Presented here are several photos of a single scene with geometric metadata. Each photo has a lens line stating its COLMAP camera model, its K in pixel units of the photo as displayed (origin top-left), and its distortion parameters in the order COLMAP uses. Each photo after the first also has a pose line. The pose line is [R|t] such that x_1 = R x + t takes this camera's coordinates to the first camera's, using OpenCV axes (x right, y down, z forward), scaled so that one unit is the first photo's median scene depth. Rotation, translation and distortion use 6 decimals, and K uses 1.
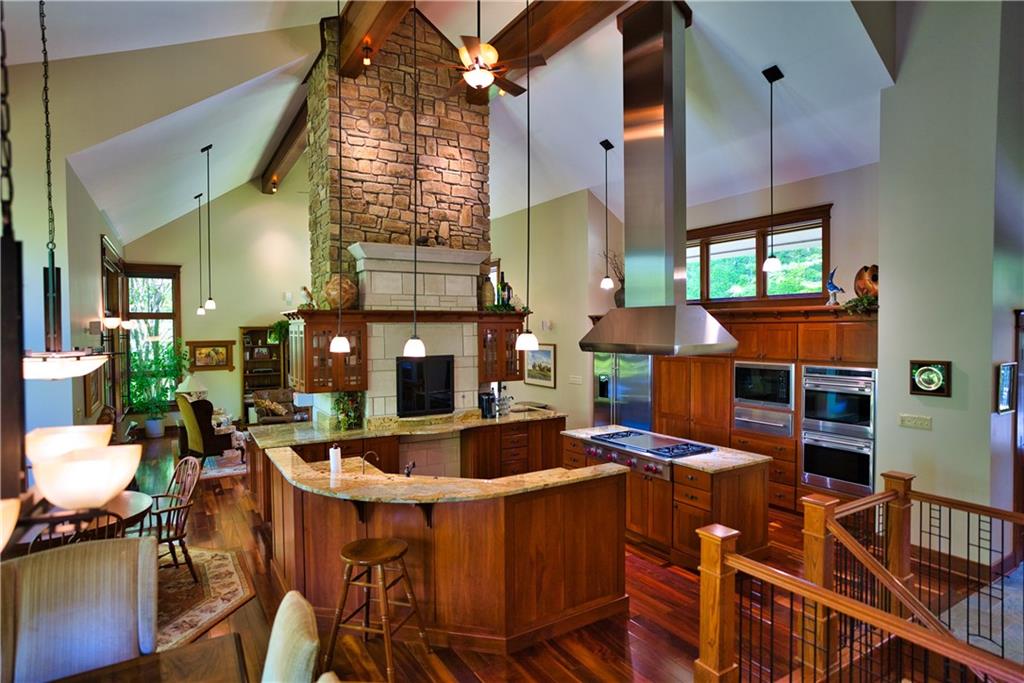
lens RADIAL K [[558.8, 0, 508.8], [0, 558.8, 338.2], [0, 0, 1]] dist [-0.023528, 0.005141]
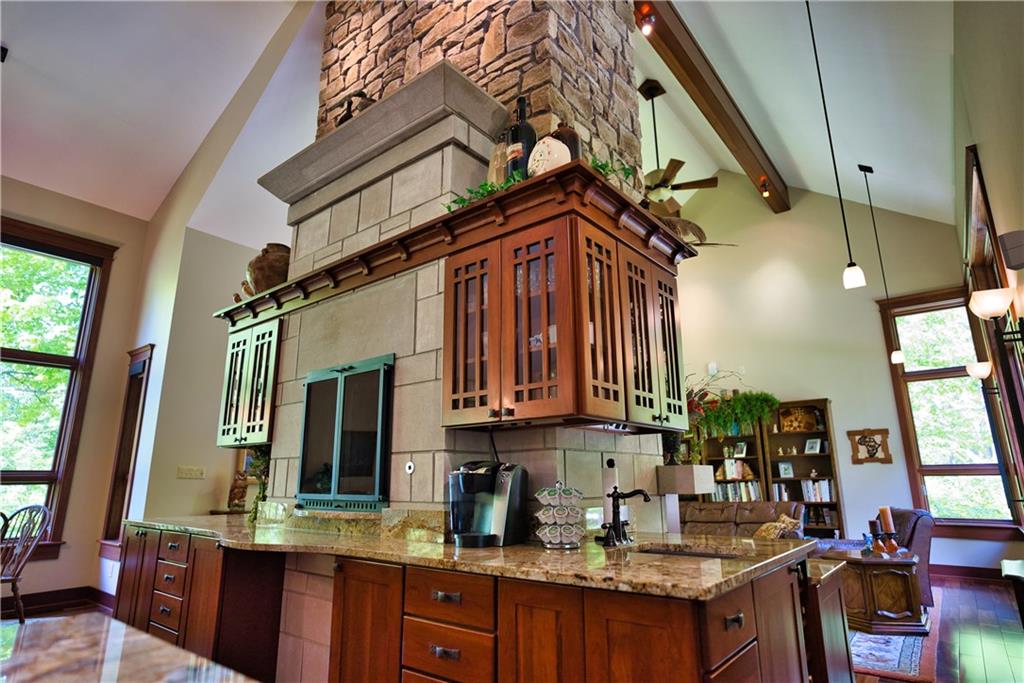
lens RADIAL K [[558.8, 0, 510.9], [0, 558.8, 337.4], [0, 0, 1]] dist [-0.023528, 0.005141]
pose [[0.346356, -0.226796, -0.910275, 0.268267], [-0.014143, 0.968963, -0.246799, 0.108371], [0.937997, 0.098354, 0.332399, 0.915038]]
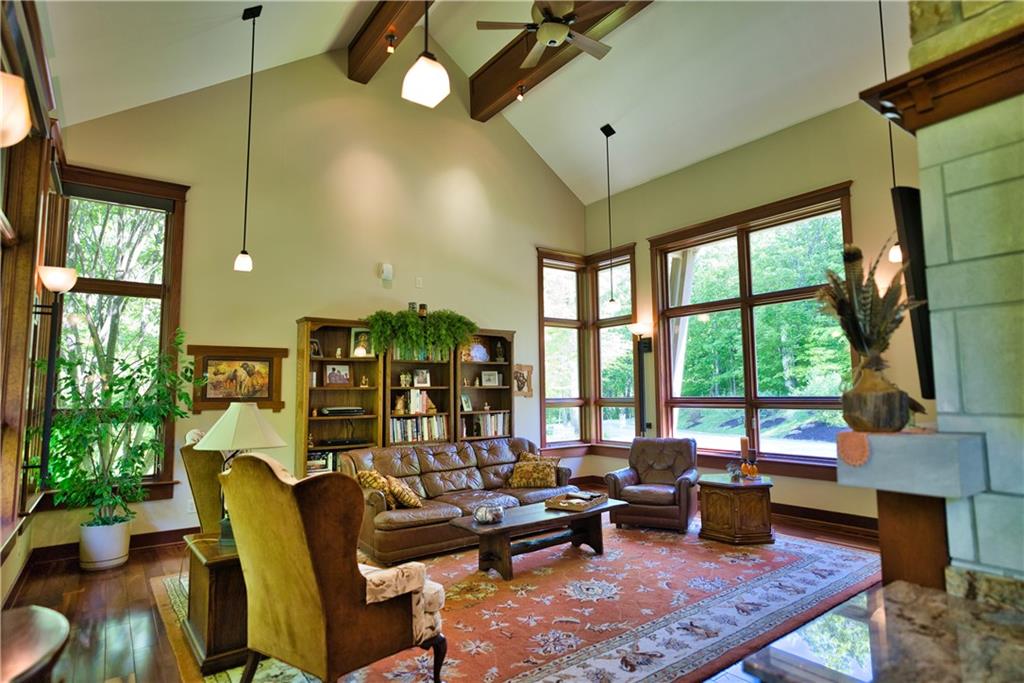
lens RADIAL K [[558.8, 0, 516.7], [0, 558.8, 338.5], [0, 0, 1]] dist [-0.023528, 0.005141]
pose [[0.996281, 0.003674, 0.086088, -0.550743], [0.006689, 0.992778, -0.119781, 0.091076], [-0.085907, 0.119911, 0.989061, 0.817545]]
